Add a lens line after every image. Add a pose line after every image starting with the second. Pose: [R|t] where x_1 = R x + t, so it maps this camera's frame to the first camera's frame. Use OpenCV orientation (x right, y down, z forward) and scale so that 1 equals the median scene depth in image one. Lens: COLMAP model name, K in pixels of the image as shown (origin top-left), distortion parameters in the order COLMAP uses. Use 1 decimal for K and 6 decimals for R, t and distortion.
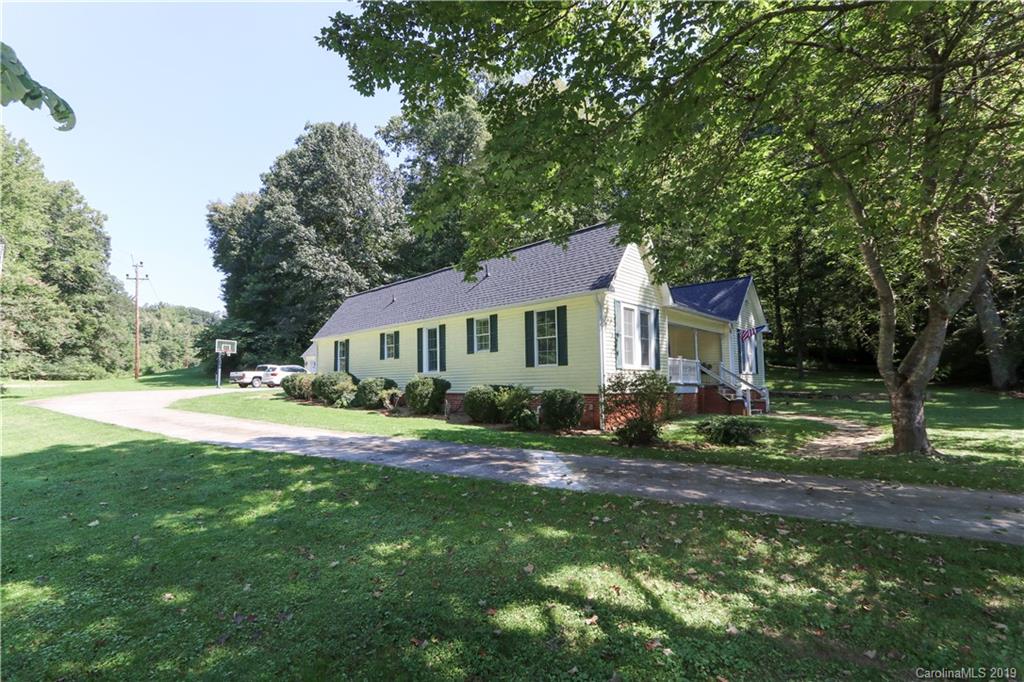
lens RADIAL K [[463.0, 0, 512.0], [0, 463.0, 341.0], [0, 0, 1]] dist [0.002093, 0.000640]
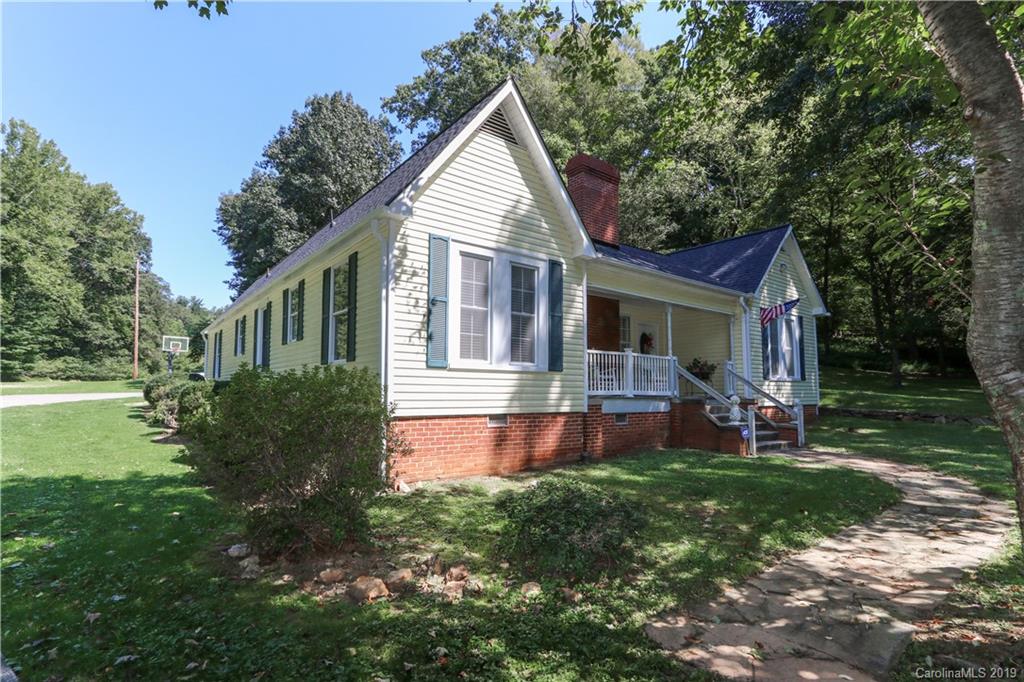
lens RADIAL K [[493.3, 0, 512.0], [0, 493.3, 341.0], [0, 0, 1]] dist [-0.004621, -0.000780]
pose [[0.989596, -0.002862, -0.143848, 0.101206], [0.002073, 0.999982, -0.005629, 0.008709], [0.143862, 0.005272, 0.989584, 0.120240]]
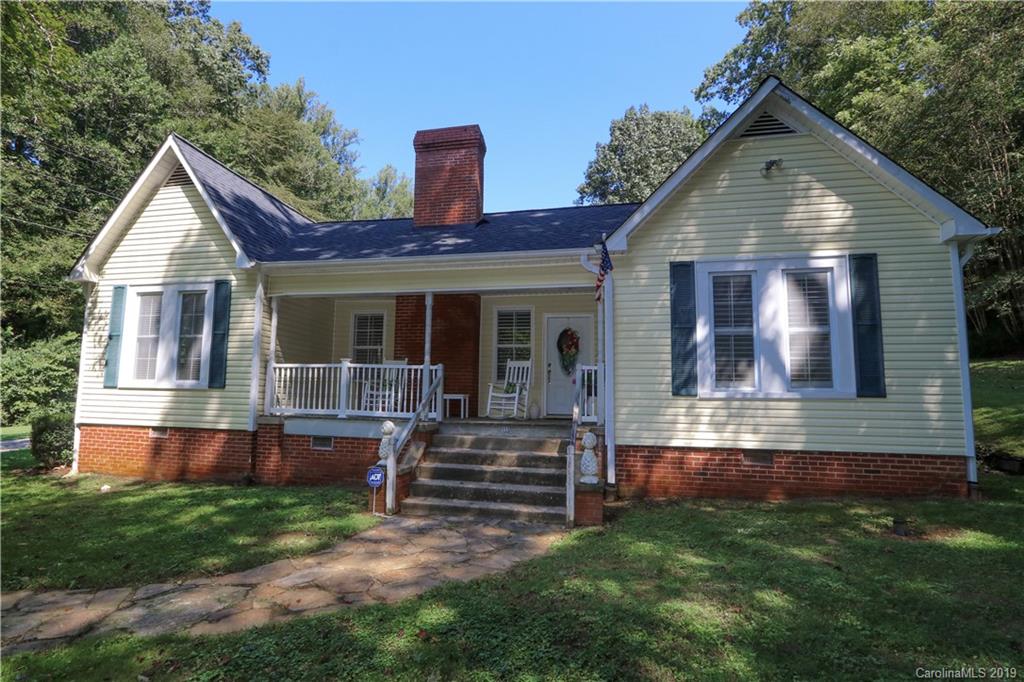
lens RADIAL K [[493.3, 0, 512.0], [0, 493.3, 341.0], [0, 0, 1]] dist [-0.004621, -0.000780]
pose [[0.513202, -0.078322, -0.854686, 0.294025], [0.059646, 0.996674, -0.055519, 0.017461], [0.856193, -0.022486, 0.516167, 0.290955]]
